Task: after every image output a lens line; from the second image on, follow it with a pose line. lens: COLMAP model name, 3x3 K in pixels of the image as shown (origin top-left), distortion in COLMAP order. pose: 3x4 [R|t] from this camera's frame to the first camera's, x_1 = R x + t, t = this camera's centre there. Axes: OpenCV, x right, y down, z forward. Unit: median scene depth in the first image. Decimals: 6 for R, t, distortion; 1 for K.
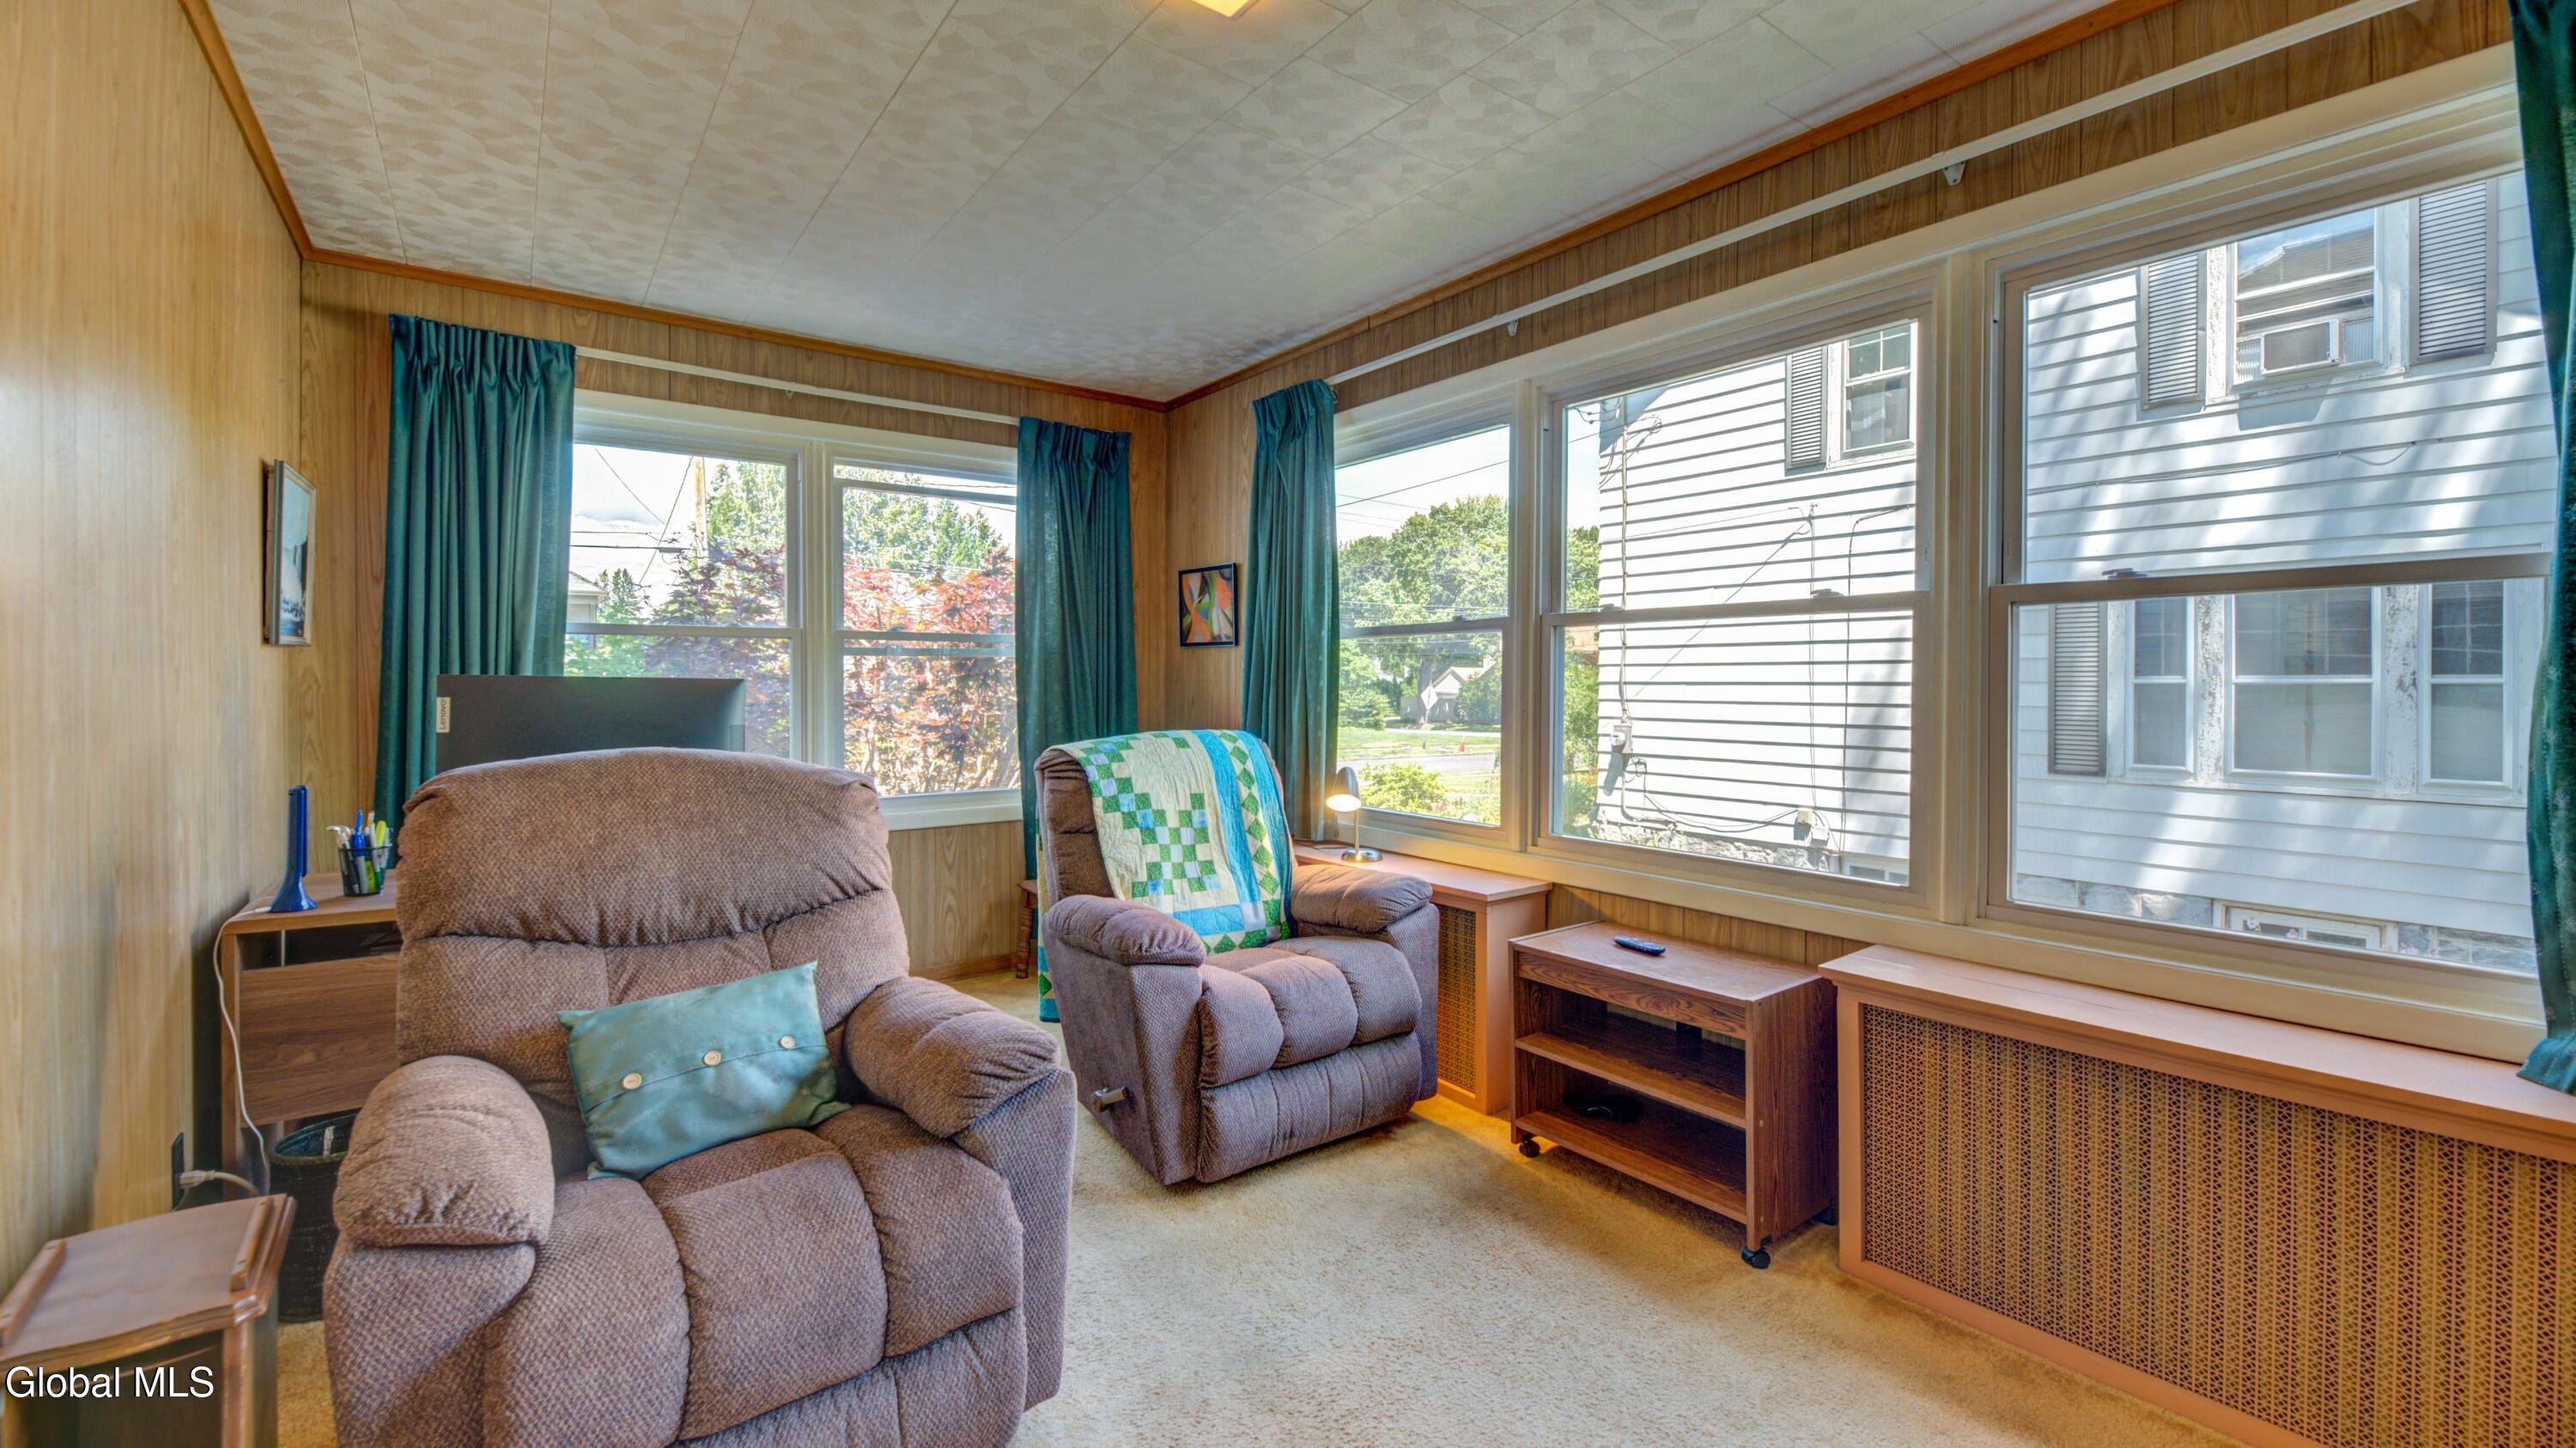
lens RADIAL K [[1072.3, 0, 1285.2], [0, 1072.3, 690.3], [0, 0, 1]] dist [-0.000390, -0.000044]
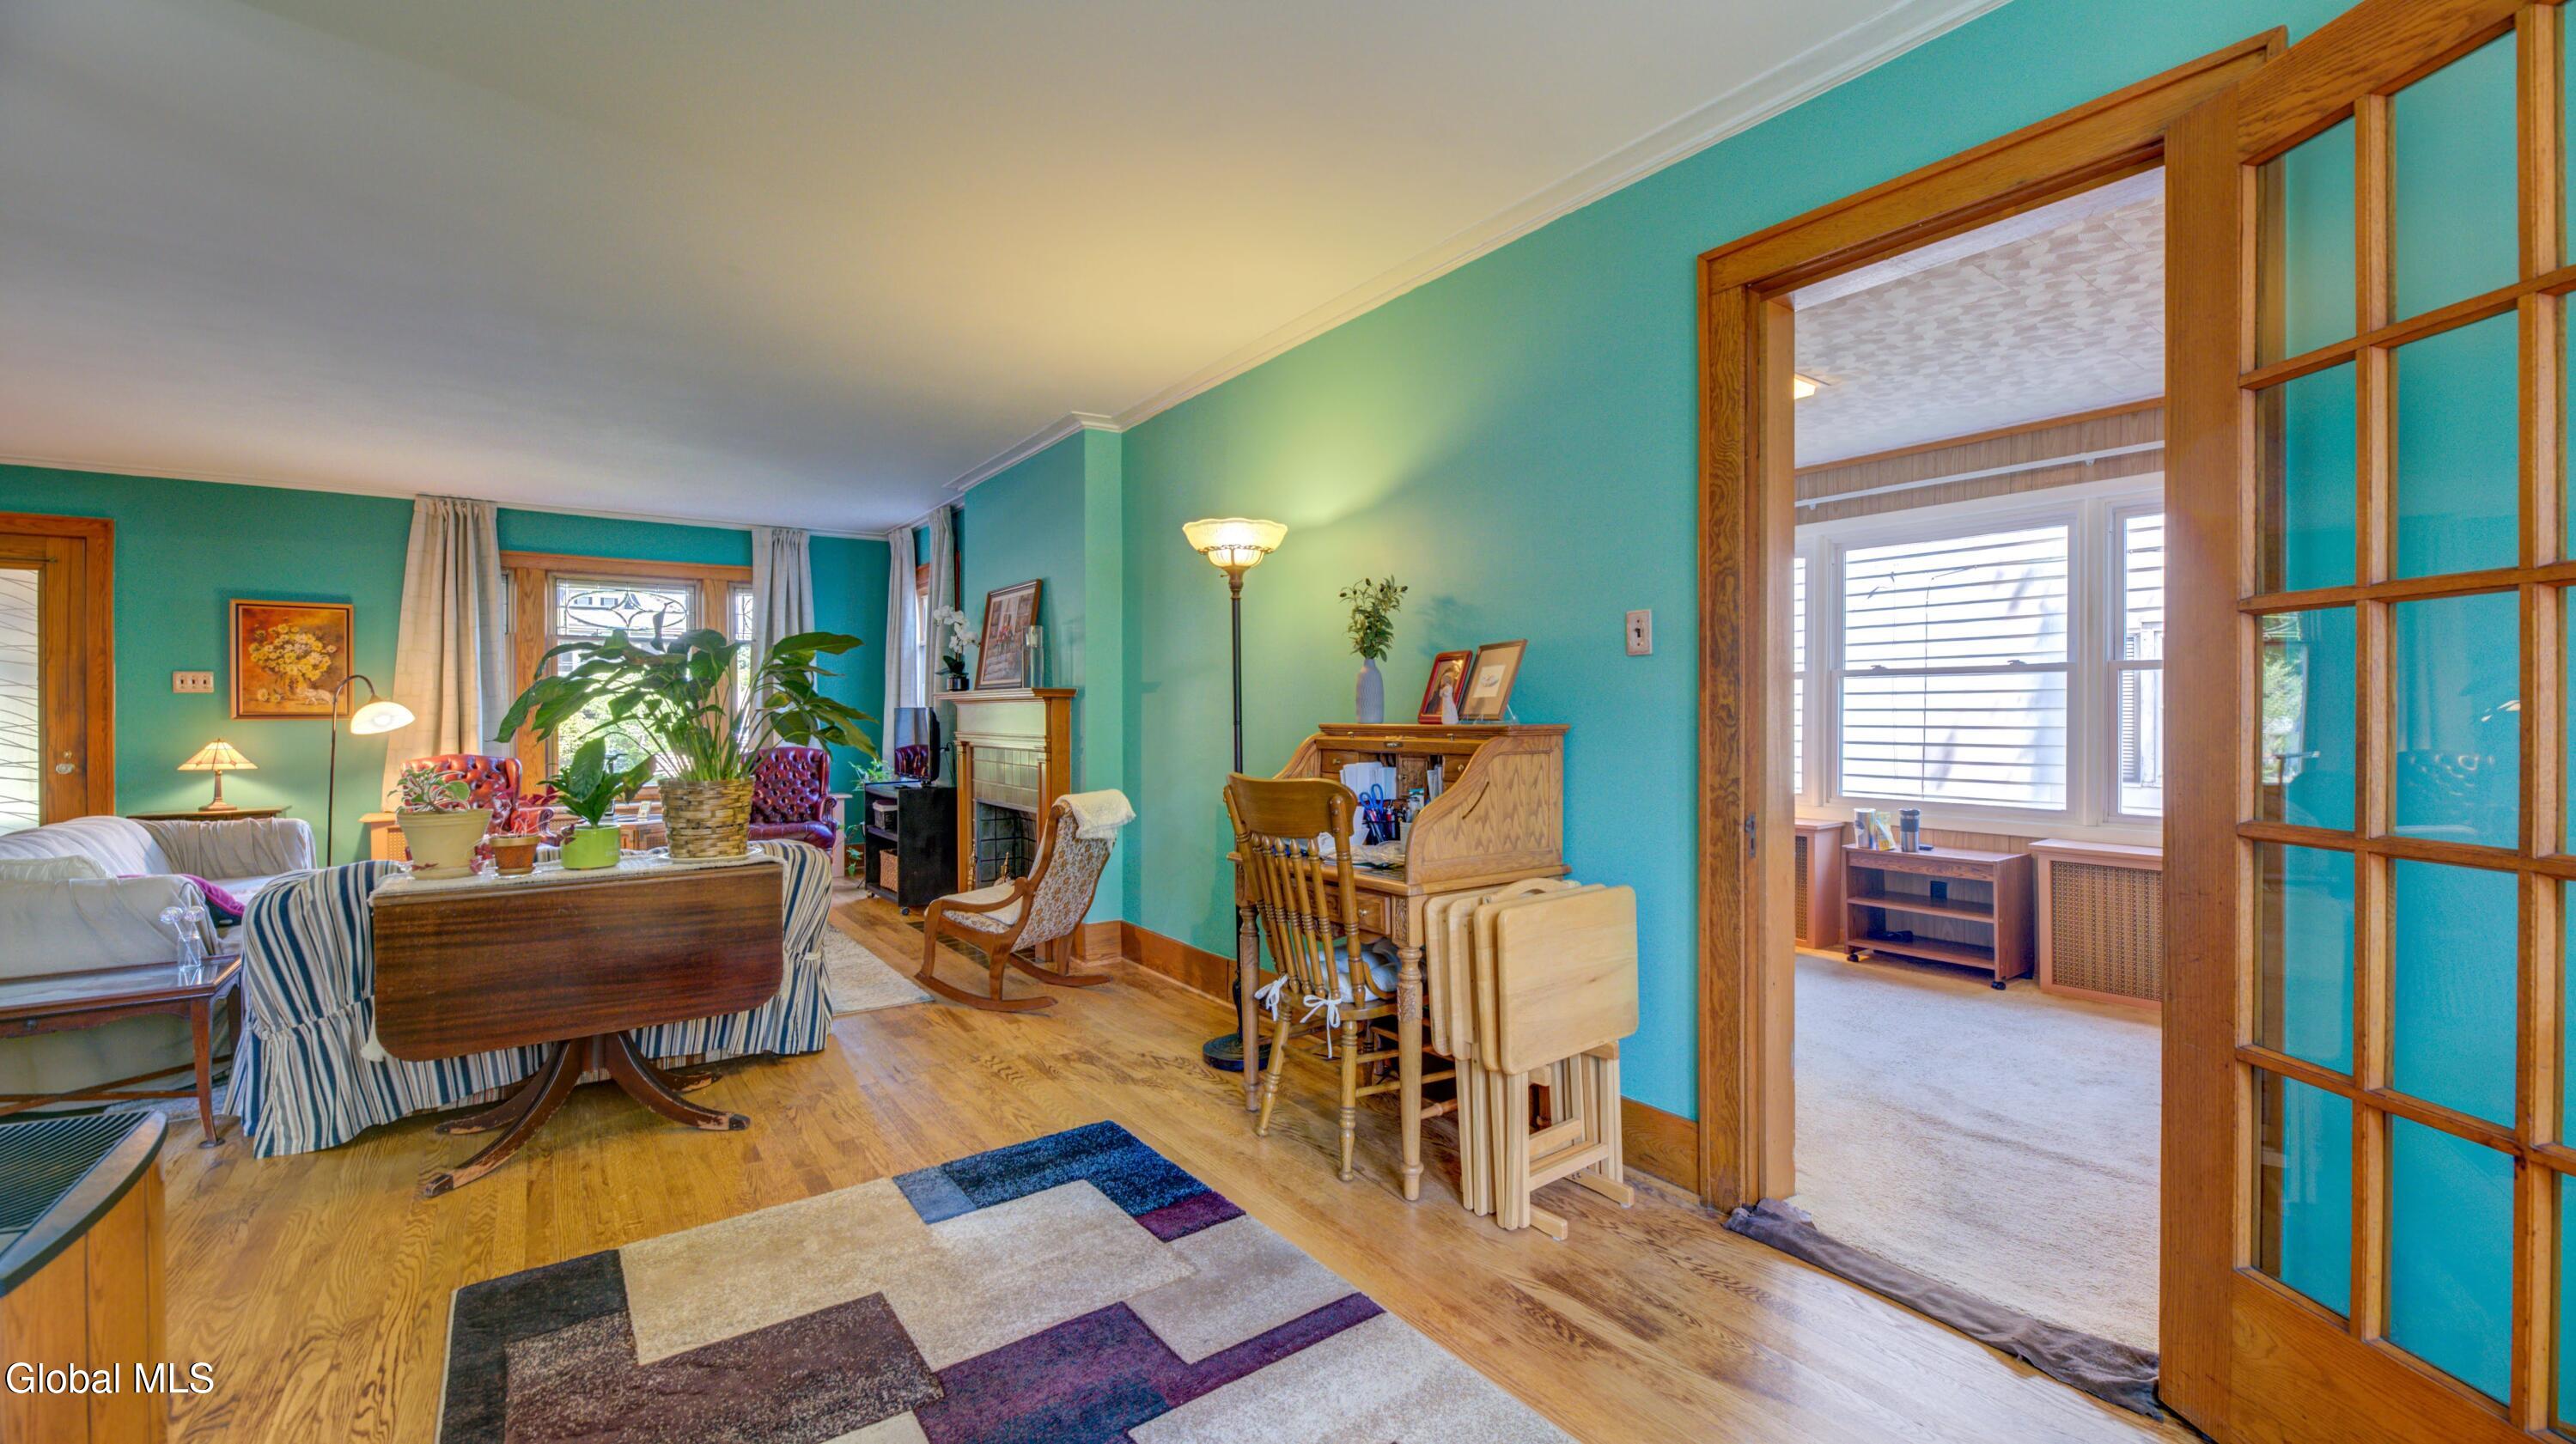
lens RADIAL K [[1061.8, 0, 1288.0], [0, 1061.8, 722.0], [0, 0, 1]] dist [-0.000149, -0.000035]
pose [[0.999903, -0.007724, -0.011586, -0.872220], [0.007731, 0.999970, 0.000521, 0.007126], [0.011582, -0.000610, 0.999933, -1.028651]]
